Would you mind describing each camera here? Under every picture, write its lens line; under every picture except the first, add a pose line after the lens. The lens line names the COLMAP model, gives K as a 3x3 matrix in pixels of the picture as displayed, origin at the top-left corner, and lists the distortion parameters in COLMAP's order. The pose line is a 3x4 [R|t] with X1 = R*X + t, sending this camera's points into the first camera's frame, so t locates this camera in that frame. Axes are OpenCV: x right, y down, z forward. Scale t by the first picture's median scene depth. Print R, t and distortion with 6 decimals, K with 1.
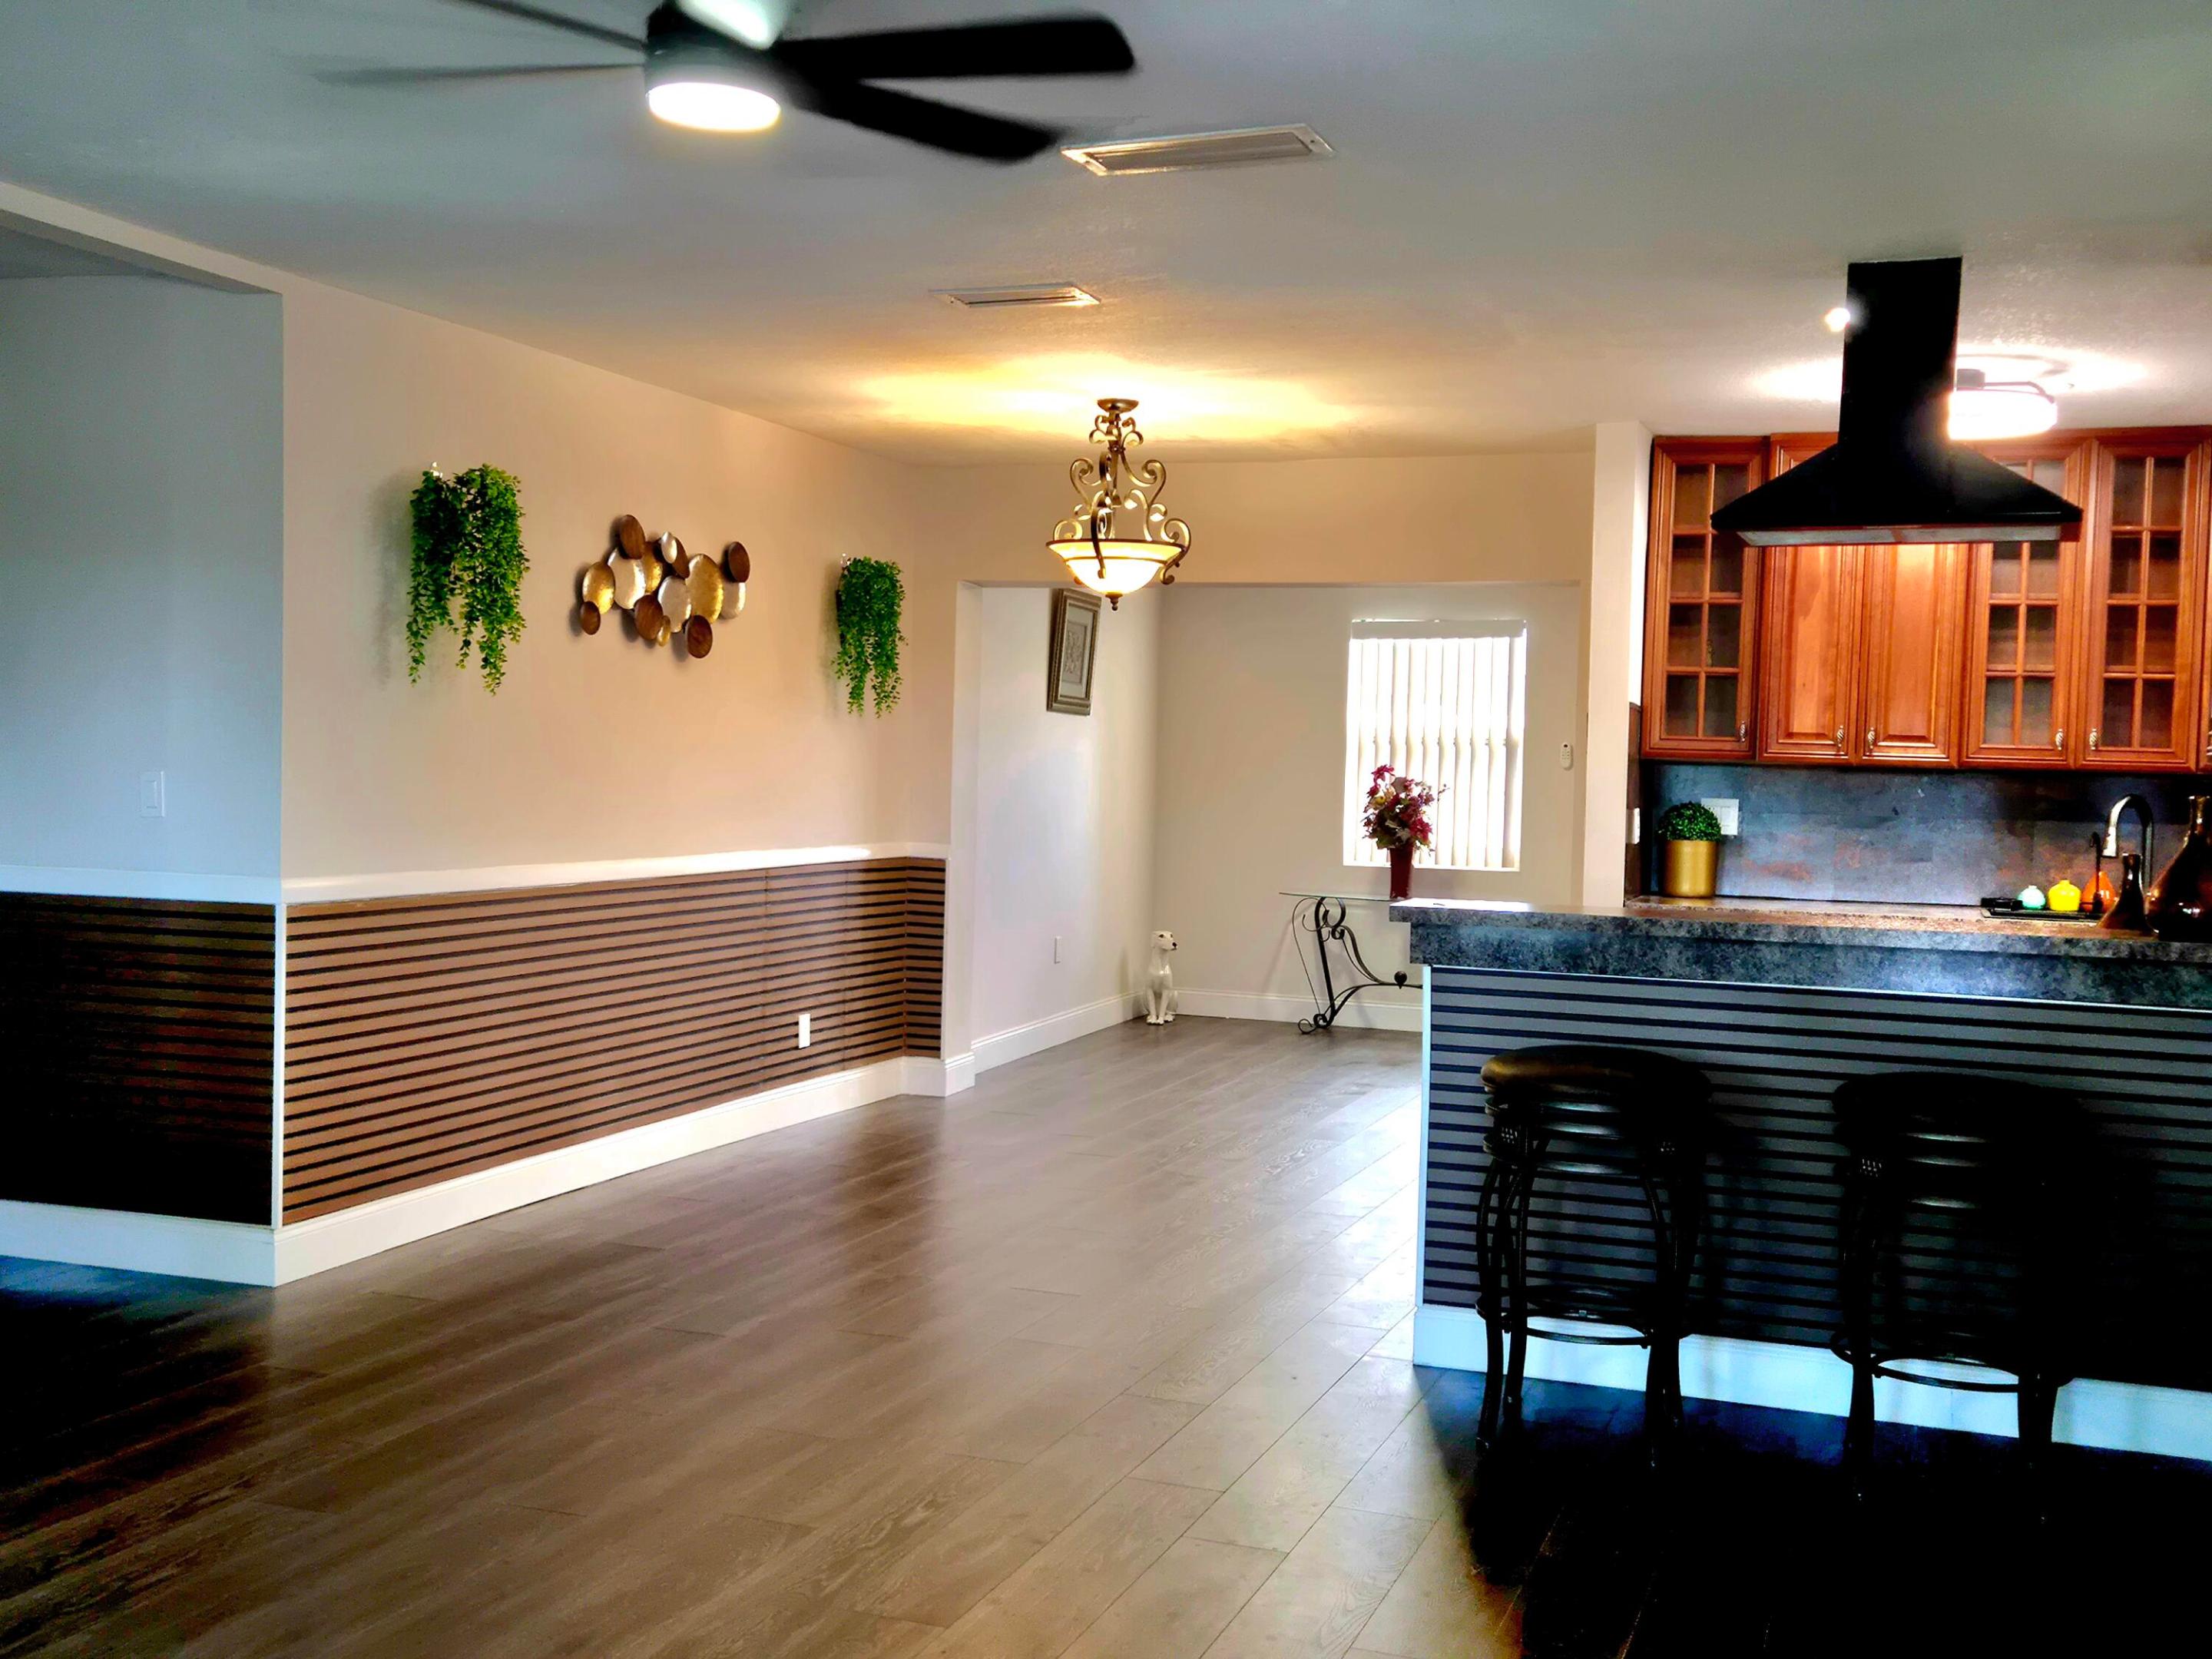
lens RADIAL K [[2295.8, 0, 1068.2], [0, 2295.8, 829.9], [0, 0, 1]] dist [0.076004, -0.103613]
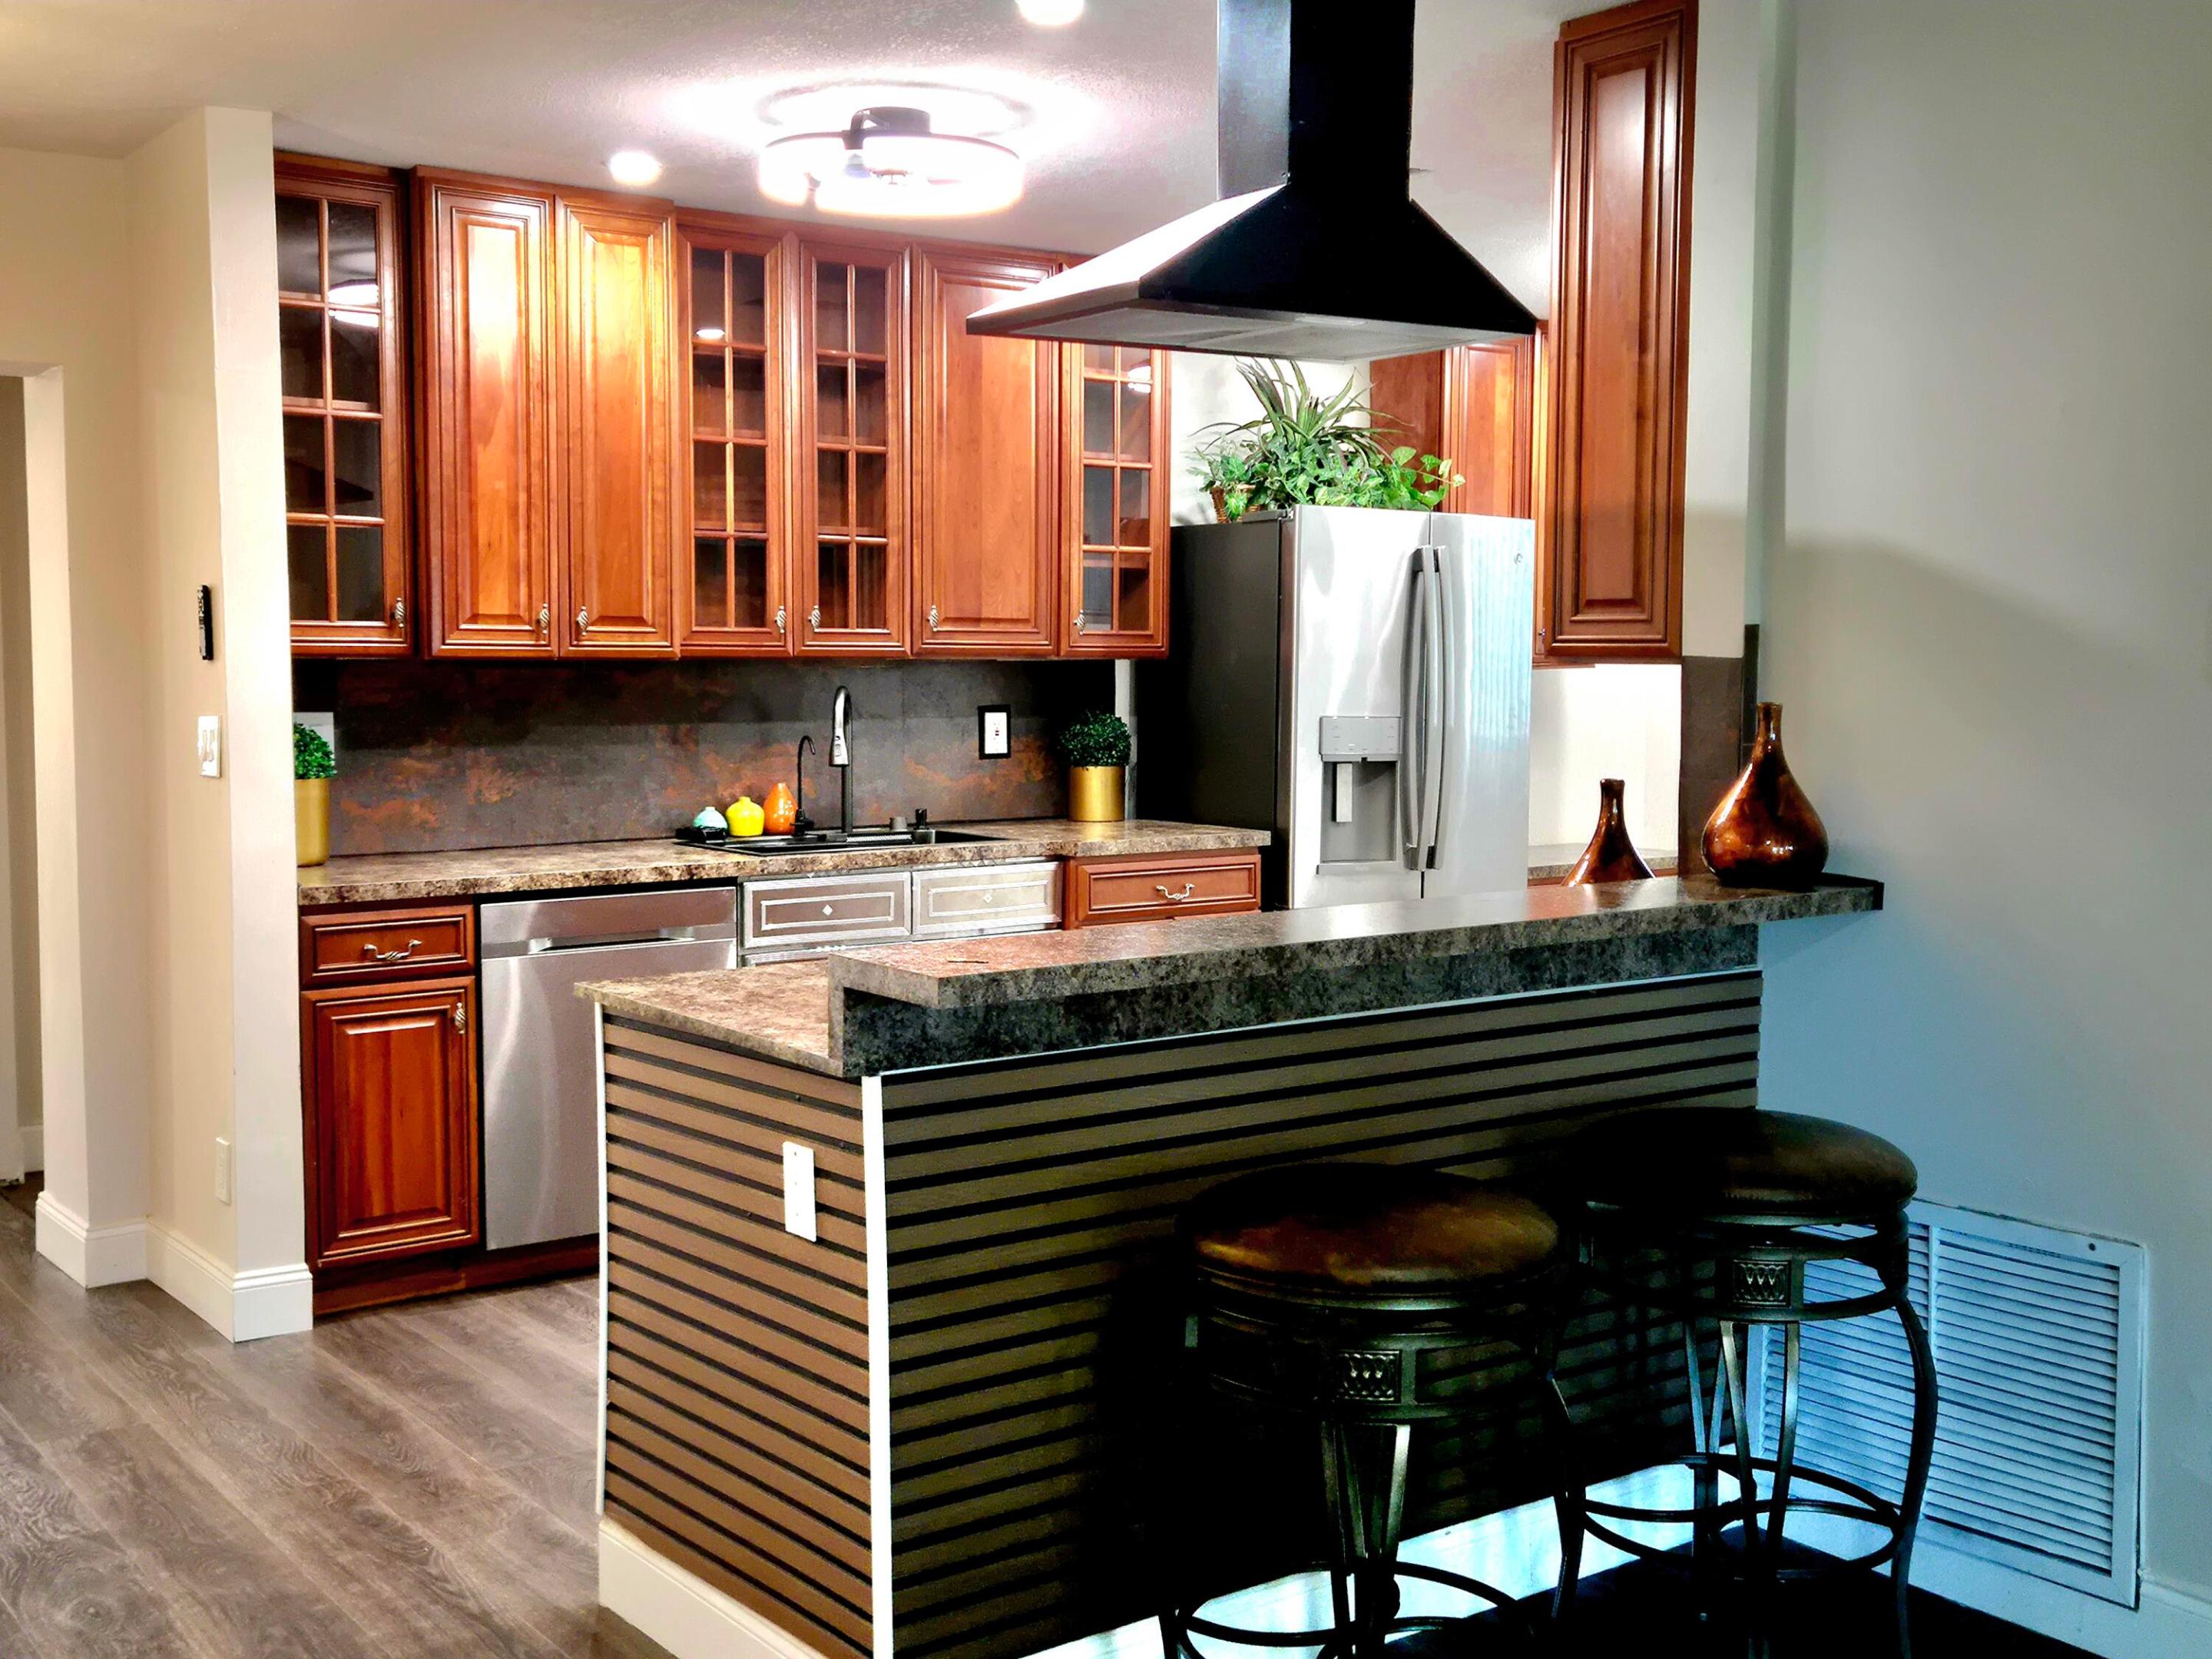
lens RADIAL K [[2411.7, 0, 1104.0], [0, 2411.7, 798.8], [0, 0, 1]] dist [0.082807, -0.045121]
pose [[0.547406, -0.078348, 0.833191, -0.191584], [0.041512, 0.996924, 0.066471, -0.027601], [-0.835837, -0.001799, 0.548975, 0.448171]]
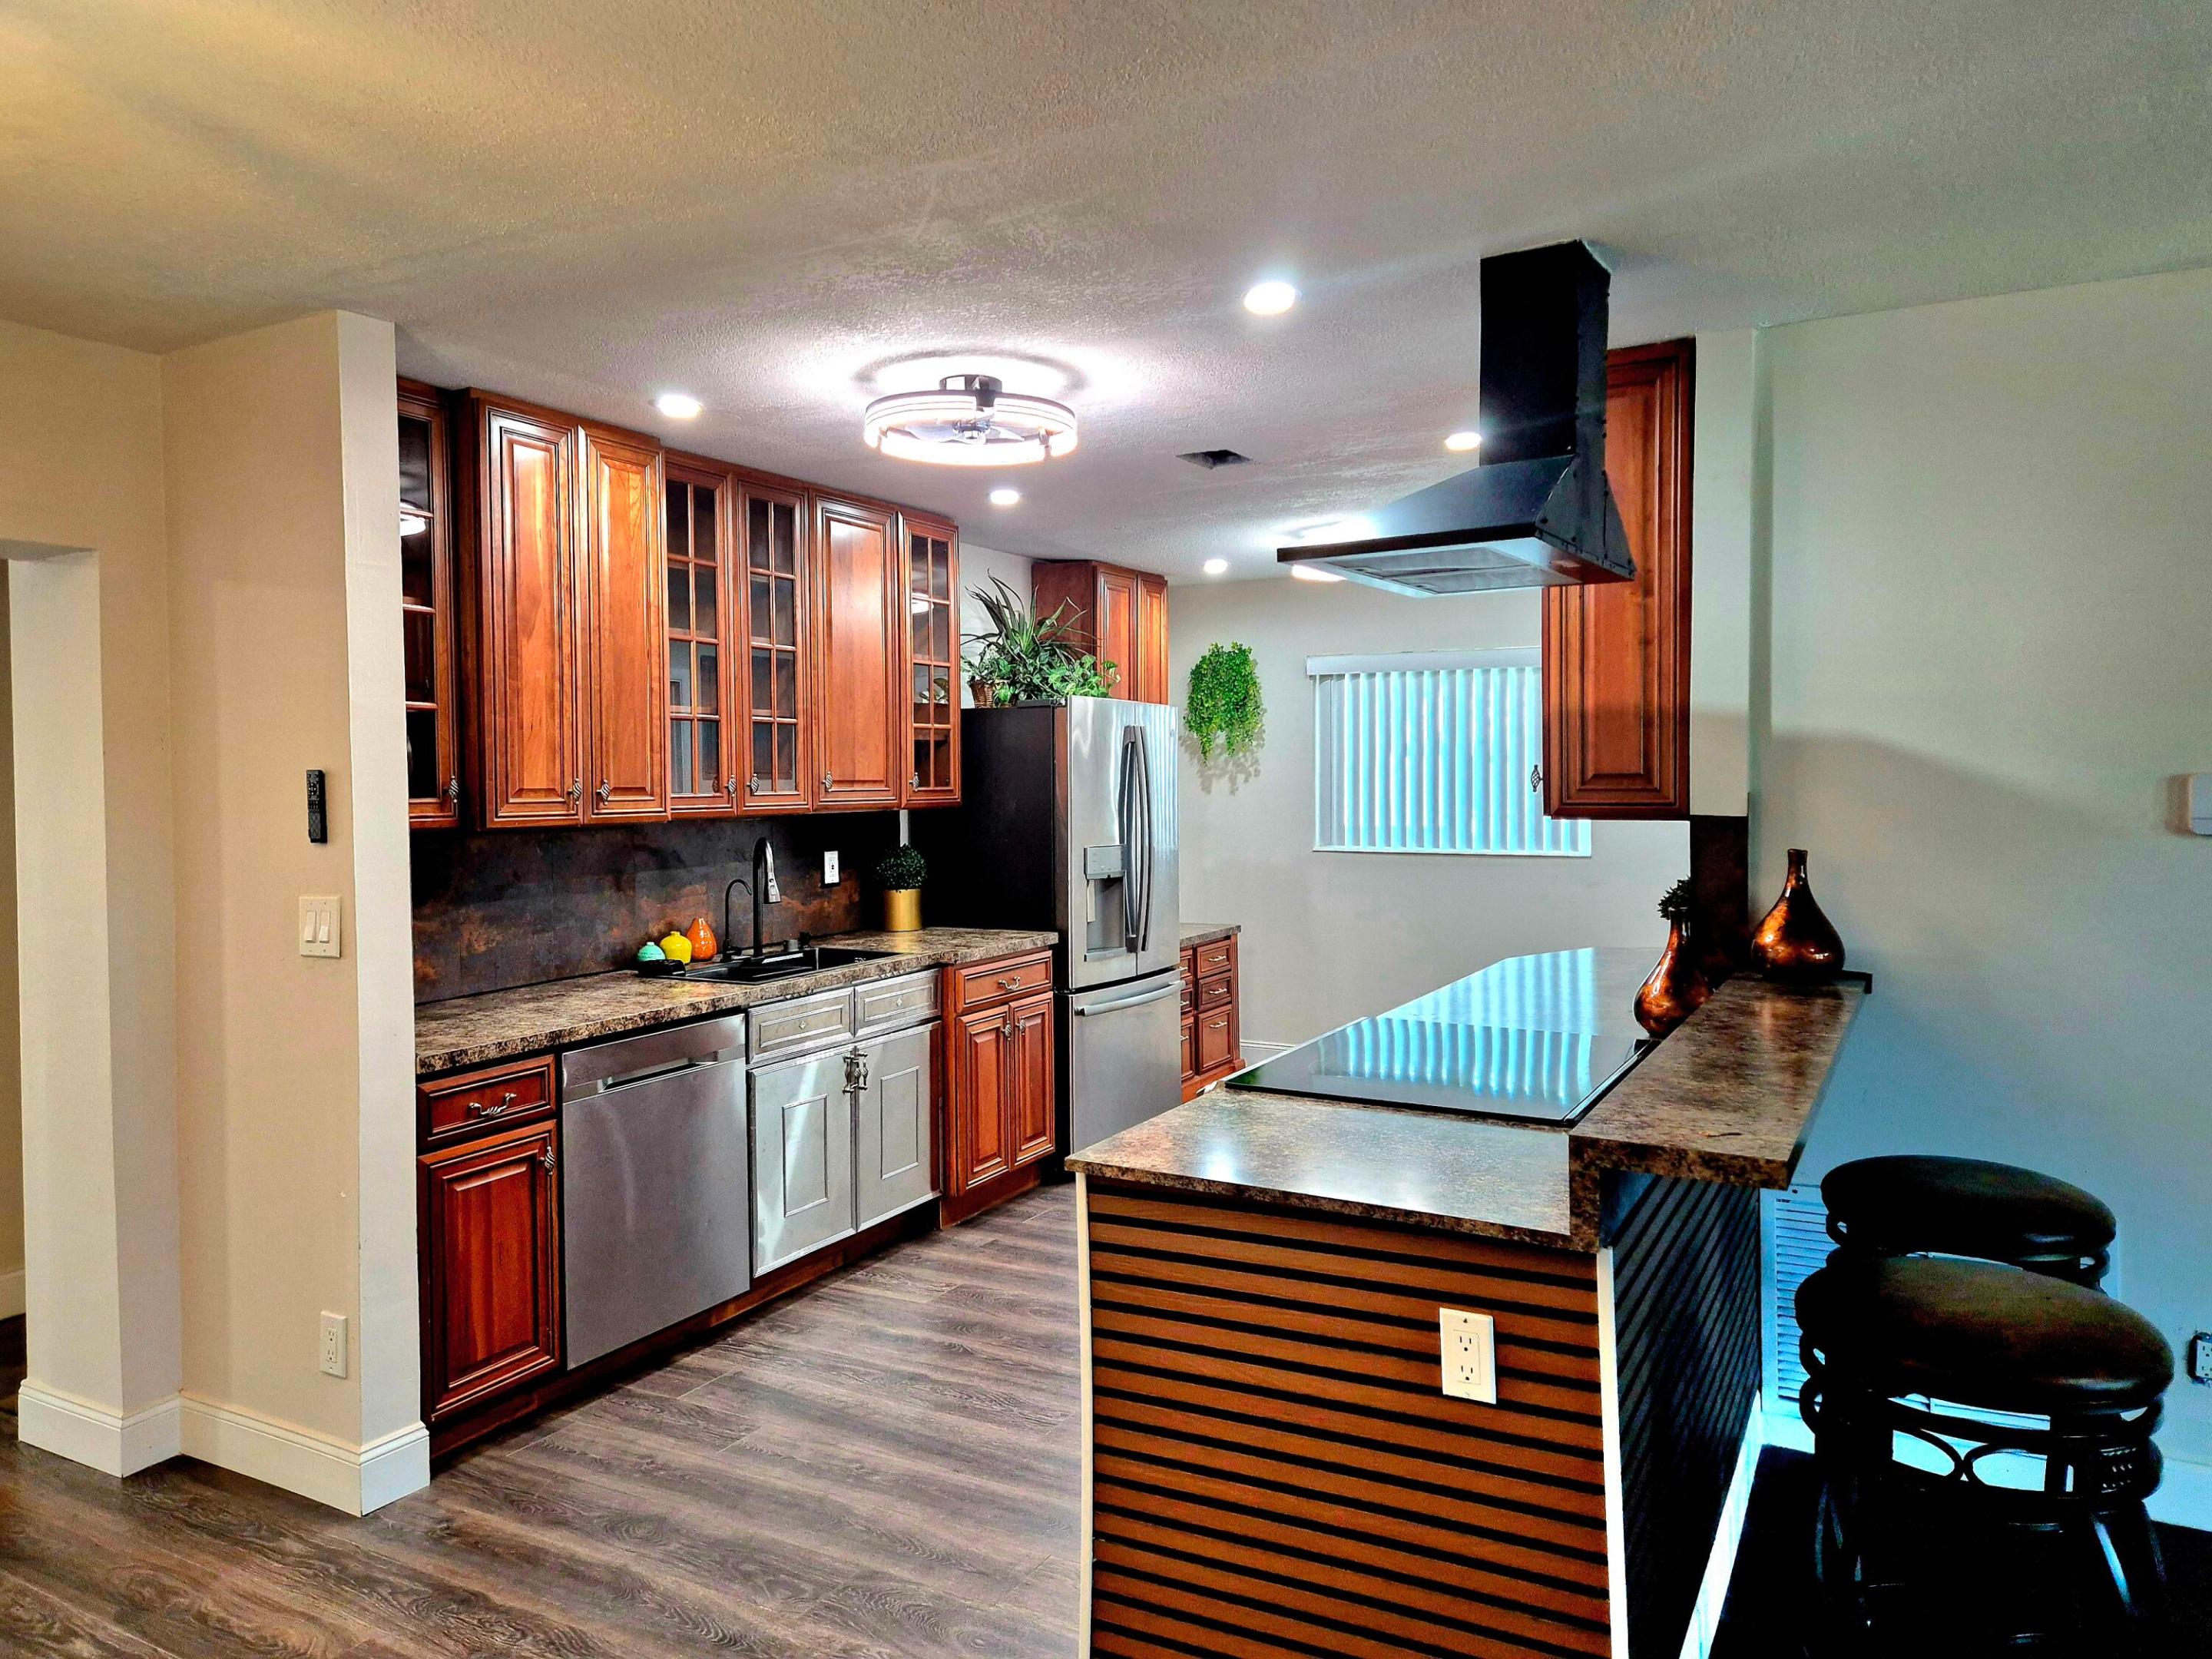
lens RADIAL K [[1496.2, 0, 1112.5], [0, 1496.2, 792.6], [0, 0, 1]] dist [0.077090, -0.067750]
pose [[0.143676, -0.043628, 0.988663, -0.156467], [0.048313, 0.998146, 0.037025, -0.050120], [-0.988445, 0.042446, 0.145518, 0.734537]]
